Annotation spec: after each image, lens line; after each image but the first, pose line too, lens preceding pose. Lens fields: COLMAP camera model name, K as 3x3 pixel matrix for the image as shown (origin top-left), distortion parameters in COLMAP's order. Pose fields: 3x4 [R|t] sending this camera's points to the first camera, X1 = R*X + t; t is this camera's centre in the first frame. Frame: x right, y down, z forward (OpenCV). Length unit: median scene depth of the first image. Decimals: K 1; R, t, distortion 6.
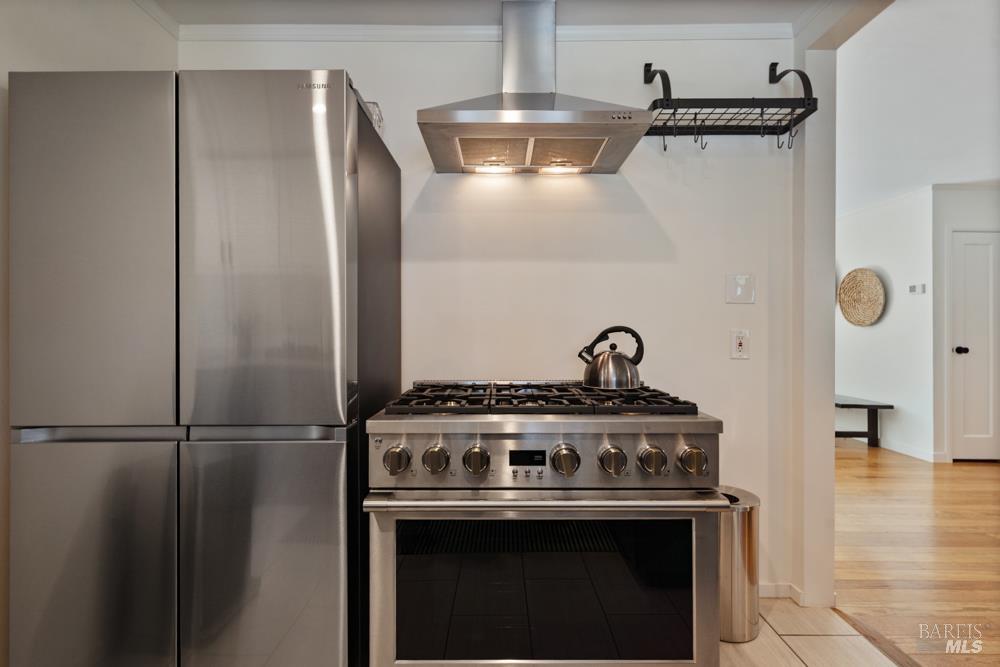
lens RADIAL K [[493.9, 0, 502.1], [0, 493.9, 330.3], [0, 0, 1]] dist [-0.000401, -0.000271]
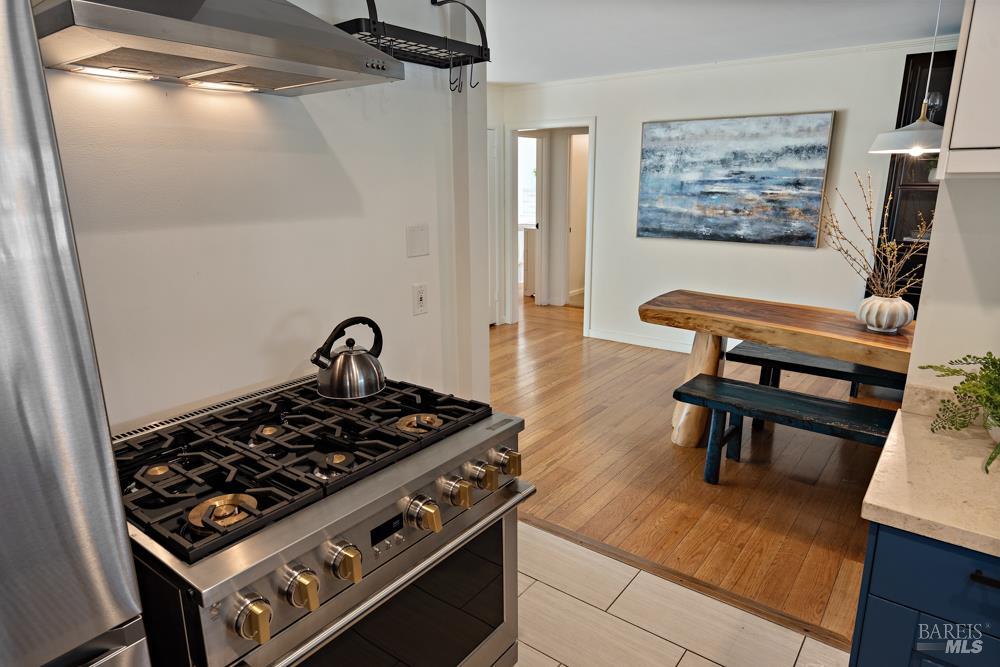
lens RADIAL K [[609.6, 0, 505.9], [0, 609.6, 332.9], [0, 0, 1]] dist [0.016280, -0.001375]
pose [[0.605527, -0.201972, 0.769769, -0.402004], [0.007638, 0.968690, 0.248156, -0.233573], [-0.795788, -0.144386, 0.588111, 0.187935]]
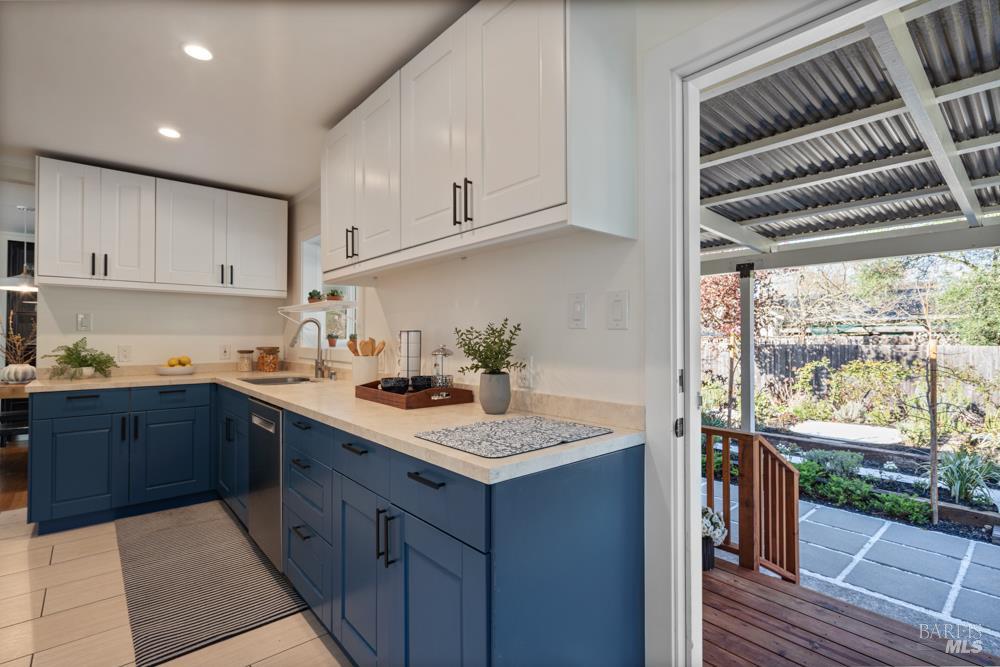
lens RADIAL K [[470.5, 0, 510.7], [0, 470.5, 340.2], [0, 0, 1]] dist [-0.004235, 0.000693]
pose [[-0.655312, -0.007429, 0.755321, -1.987291], [-0.002307, 0.999967, 0.007834, -0.038269], [-0.755354, 0.003391, -0.655308, 0.023771]]
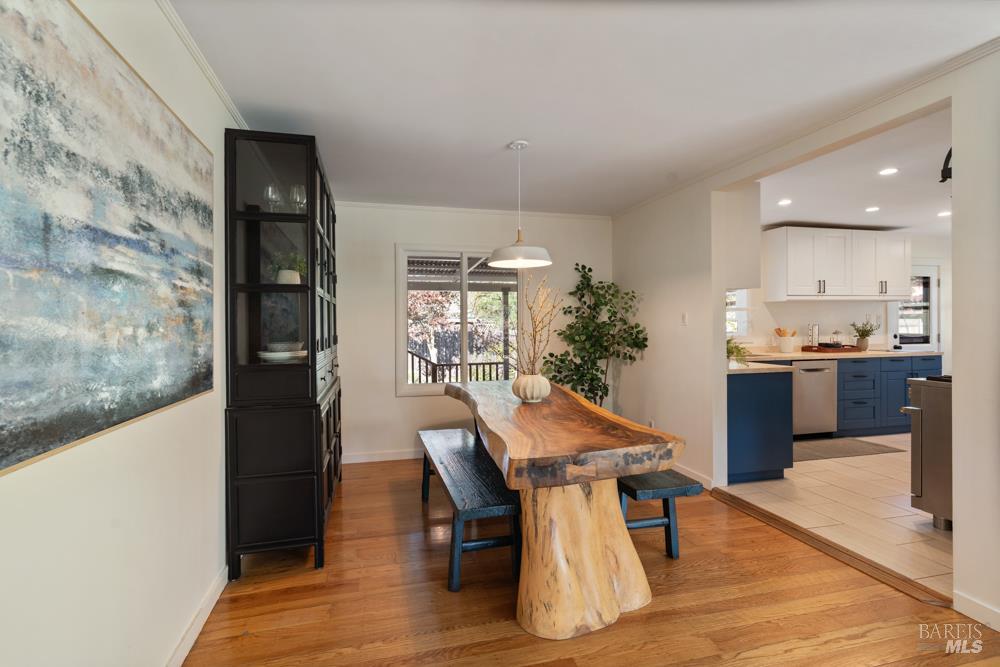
lens RADIAL K [[493.9, 0, 495.6], [0, 493.9, 330.4], [0, 0, 1]] dist [-0.000401, -0.000271]
pose [[-0.969336, 0.000176, -0.245741, 2.319983], [-0.003015, 0.999916, 0.012609, -0.069572], [0.245722, 0.012964, -0.969254, 2.146169]]
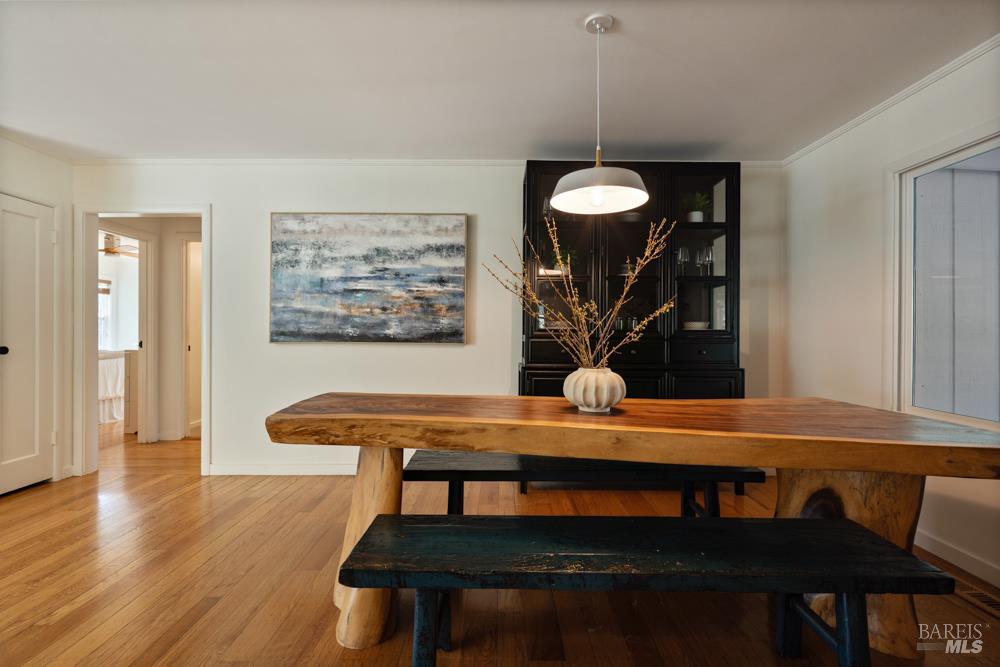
lens RADIAL K [[470.5, 0, 500.8], [0, 470.5, 324.3], [0, 0, 1]] dist [-0.004235, 0.000693]
pose [[0.004273, 0.006028, 0.999973, 0.563218], [-0.000876, 0.999981, -0.006025, 0.021407], [-0.999990, -0.000850, 0.004278, 0.594258]]
